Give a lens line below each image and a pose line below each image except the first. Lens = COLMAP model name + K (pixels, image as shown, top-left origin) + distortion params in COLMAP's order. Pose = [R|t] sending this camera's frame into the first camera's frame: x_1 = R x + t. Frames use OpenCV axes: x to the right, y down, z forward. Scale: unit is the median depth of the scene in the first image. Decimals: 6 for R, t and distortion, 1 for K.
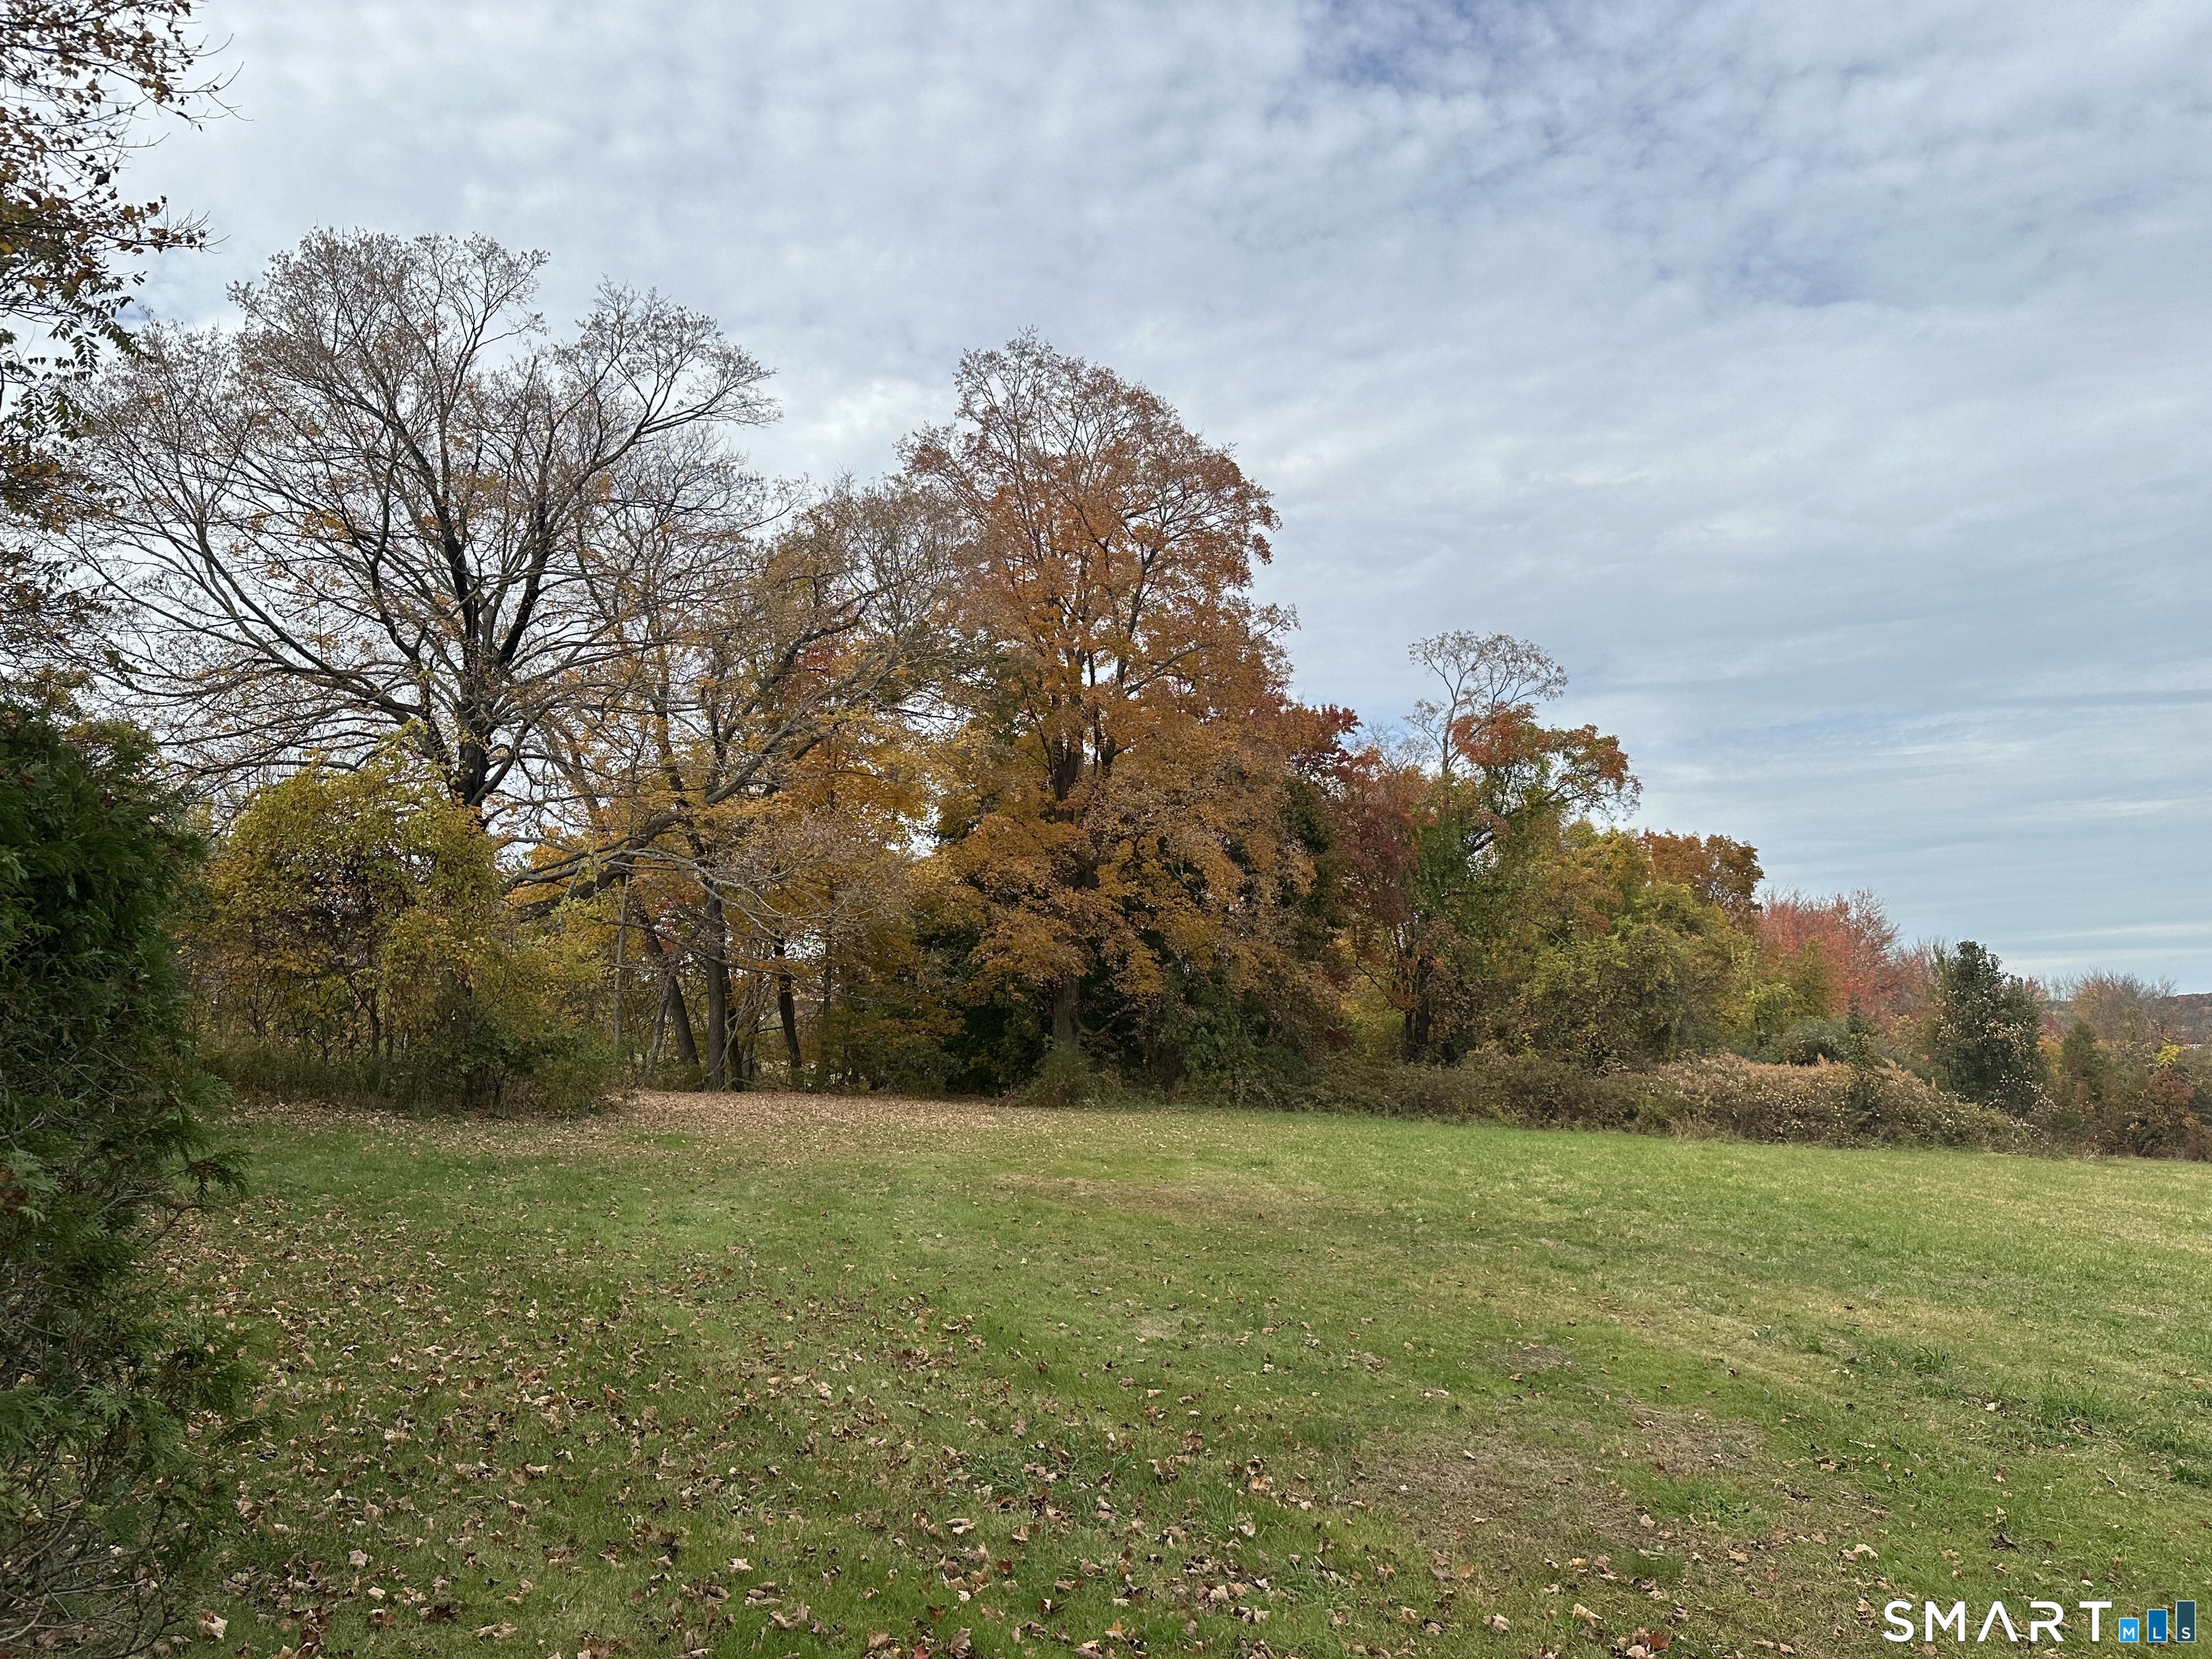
lens RADIAL K [[1556.6, 0, 1105.5], [0, 1556.6, 837.7], [0, 0, 1]] dist [0.007079, 0.001596]
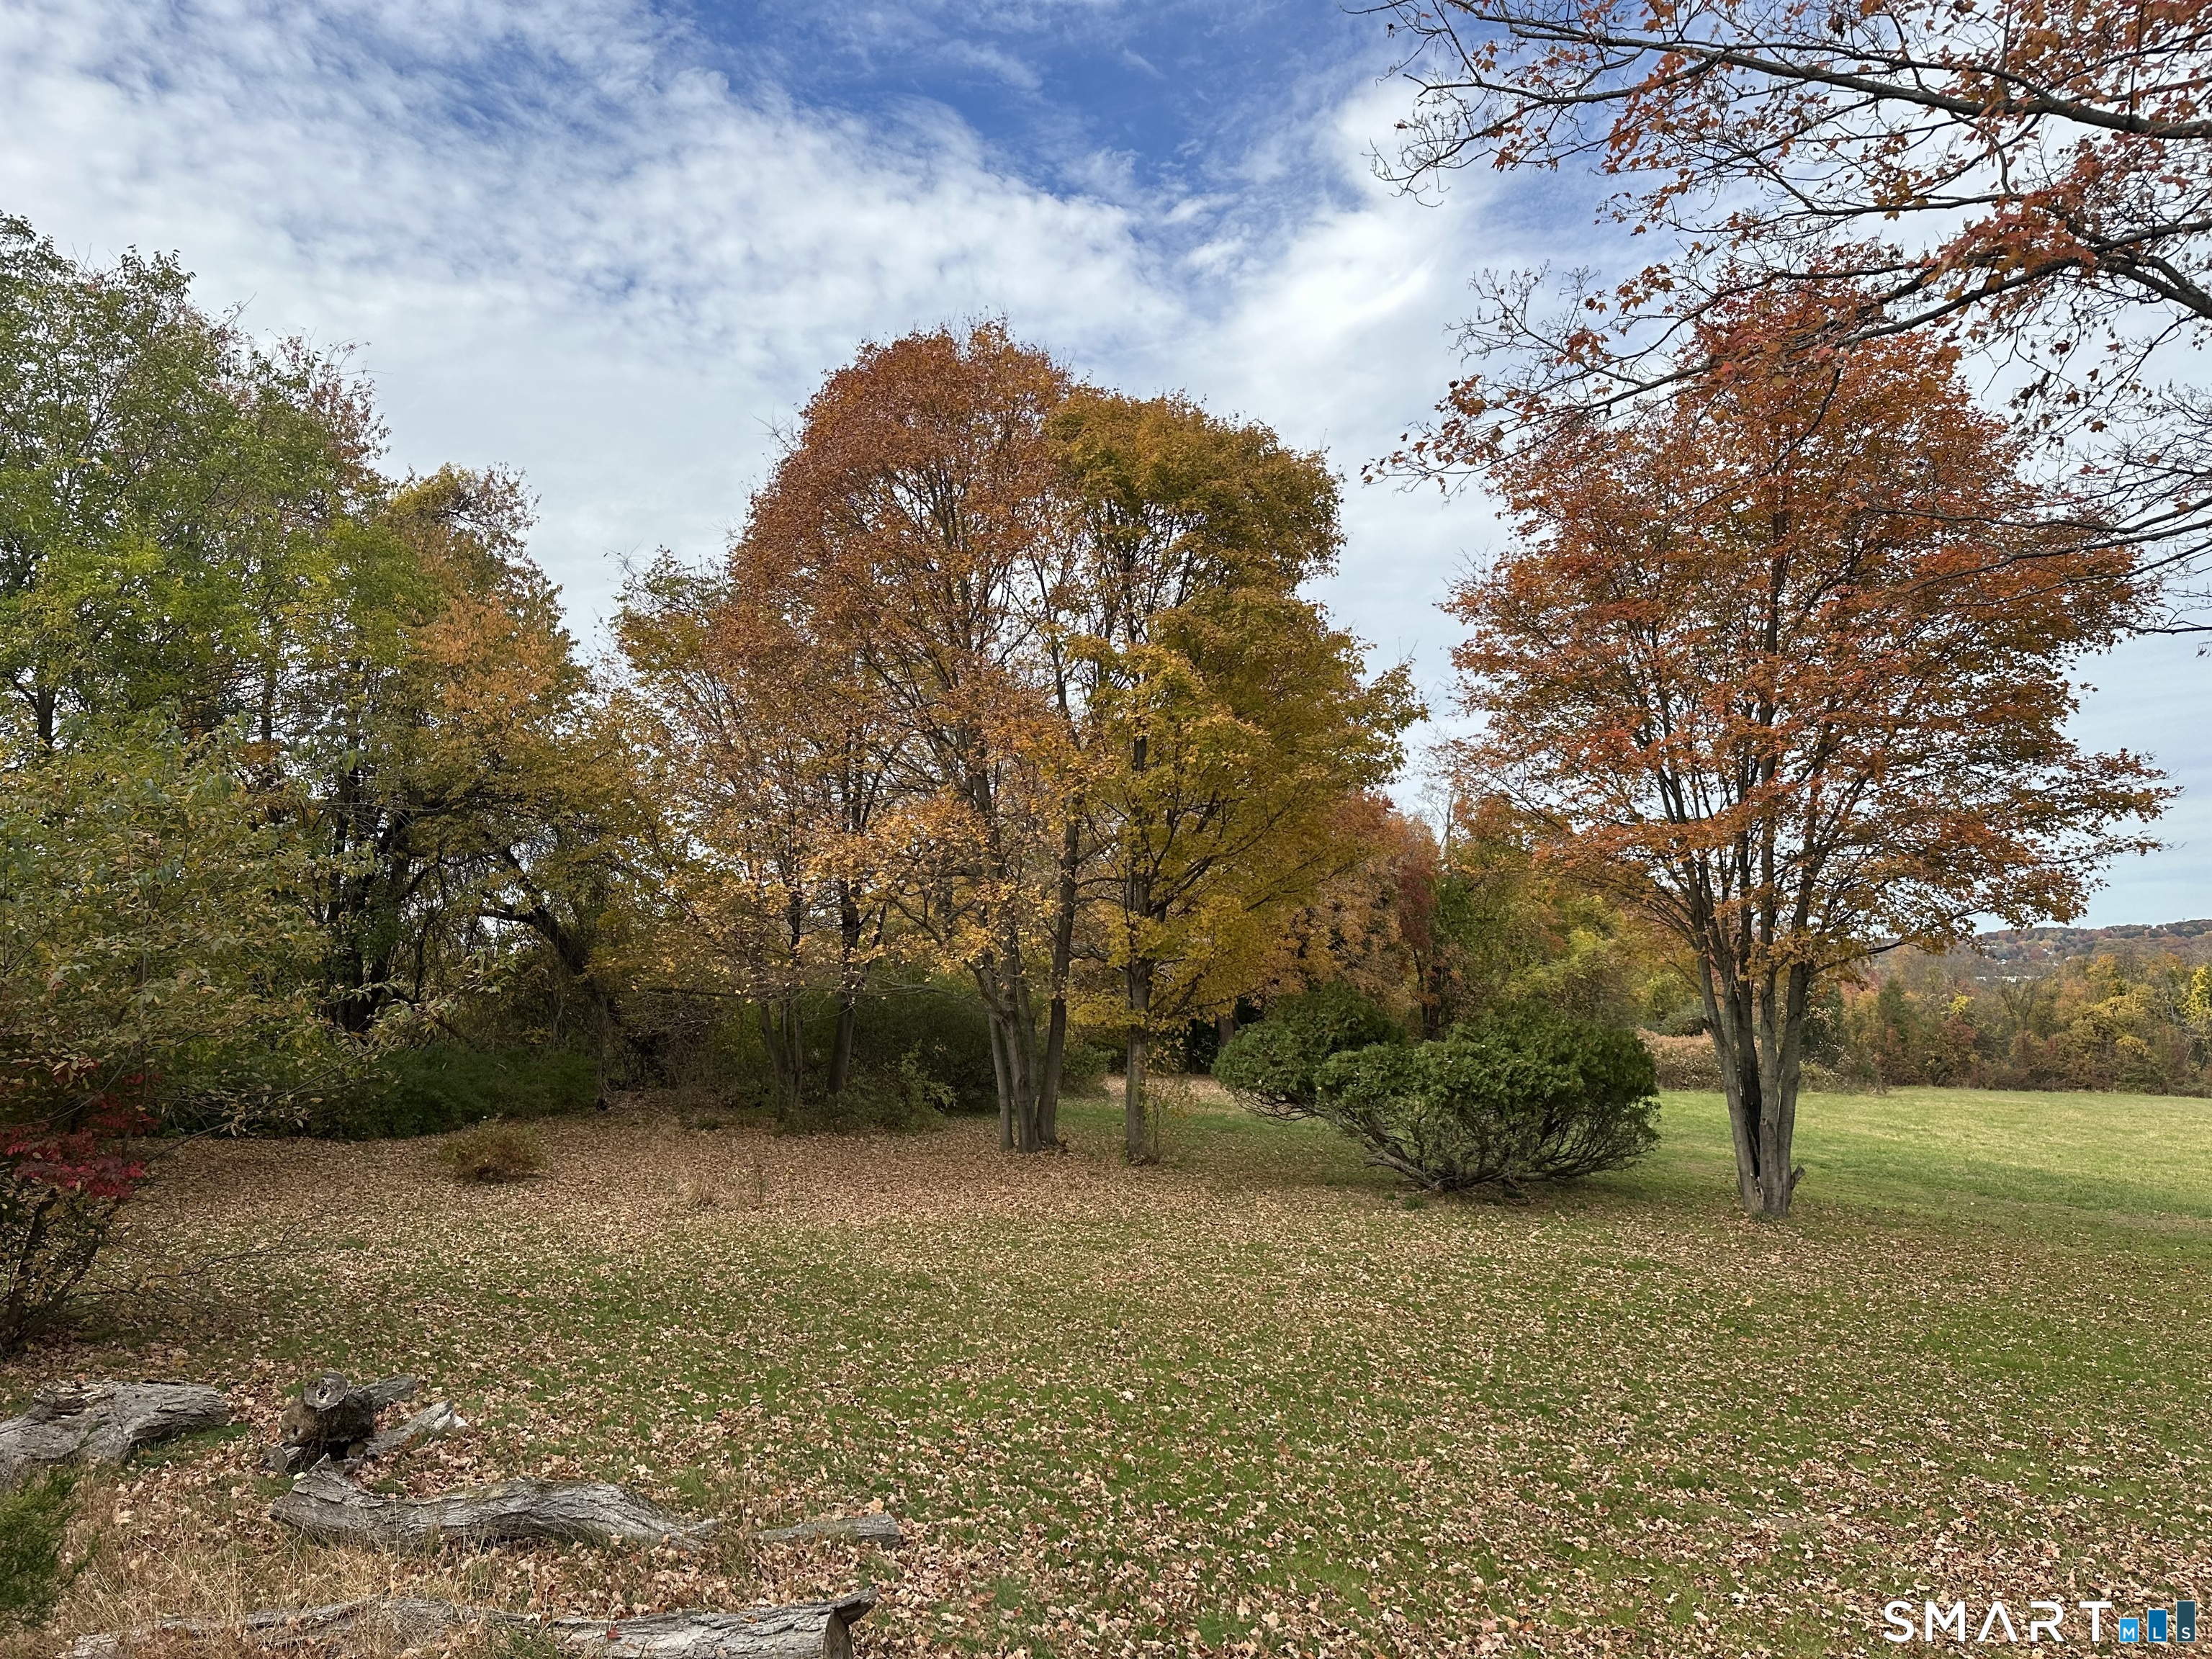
lens RADIAL K [[1556.6, 0, 1104.0], [0, 1556.6, 823.9], [0, 0, 1]] dist [0.007079, 0.001596]
pose [[0.996794, -0.016148, 0.078361, -0.213451], [0.014552, 0.999676, 0.020886, -0.090021], [-0.078673, -0.019679, 0.996706, -0.409680]]
